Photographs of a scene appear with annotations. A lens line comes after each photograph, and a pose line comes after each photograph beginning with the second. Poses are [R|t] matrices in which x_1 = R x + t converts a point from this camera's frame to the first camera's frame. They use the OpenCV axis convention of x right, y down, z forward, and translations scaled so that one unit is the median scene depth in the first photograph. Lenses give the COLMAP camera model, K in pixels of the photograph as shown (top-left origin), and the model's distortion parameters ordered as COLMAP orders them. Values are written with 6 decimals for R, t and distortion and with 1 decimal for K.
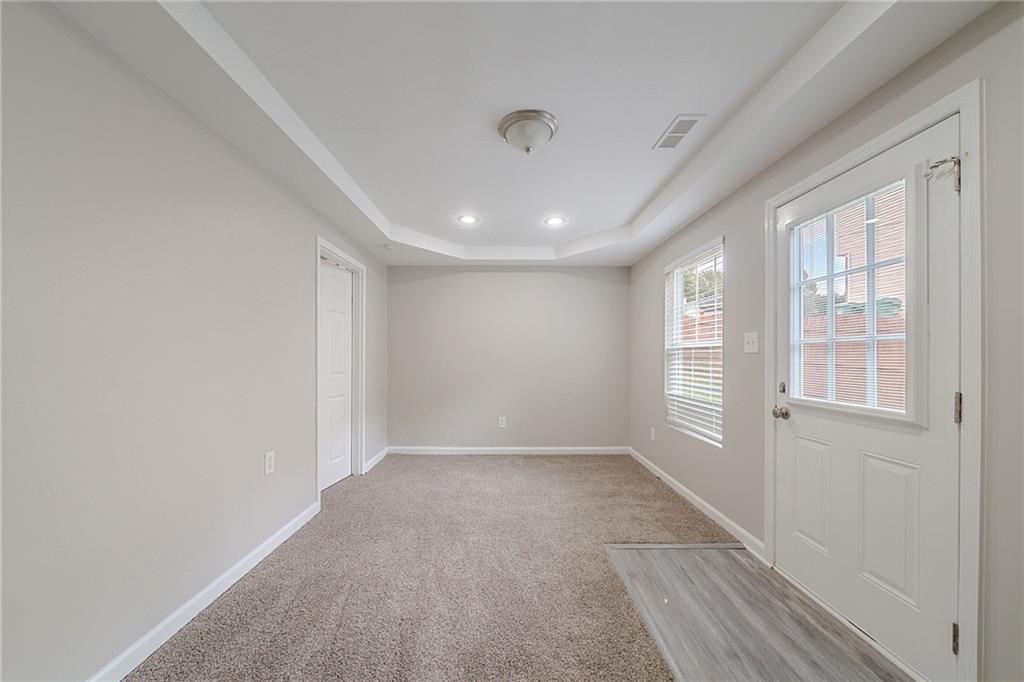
lens RADIAL K [[368.0, 0, 506.5], [0, 368.0, 345.8], [0, 0, 1]] dist [-0.000329, -0.000024]
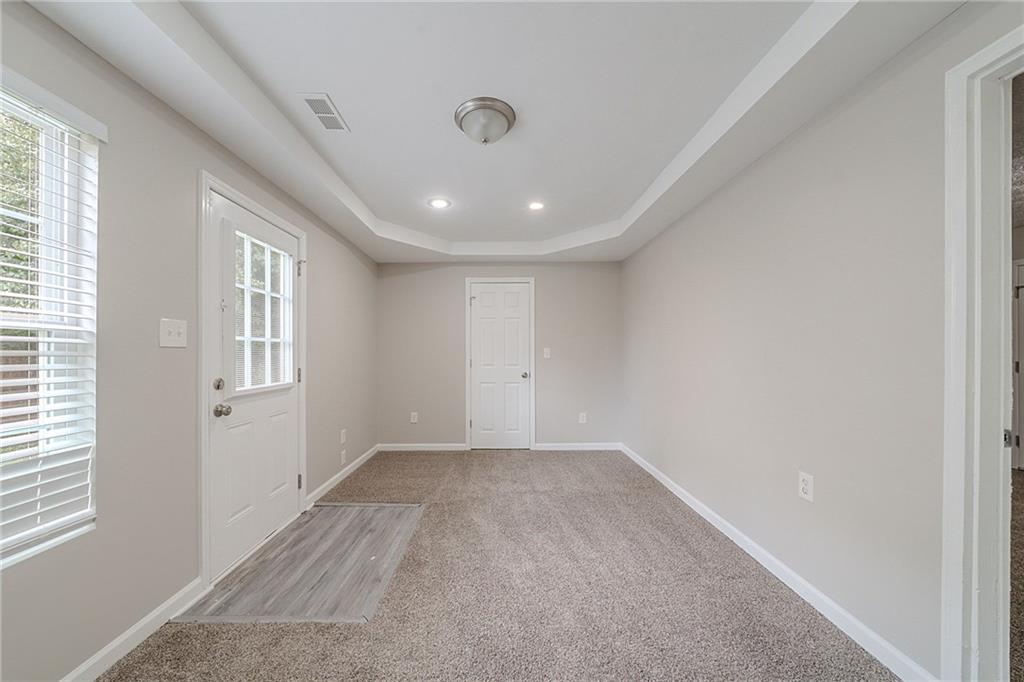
lens RADIAL K [[368.0, 0, 506.5], [0, 368.0, 345.8], [0, 0, 1]] dist [-0.000329, -0.000024]
pose [[-0.999988, 0.002599, -0.004202, 0.008150], [0.002772, 0.999134, -0.041521, 0.061408], [0.004090, -0.041532, -0.999129, 2.156512]]
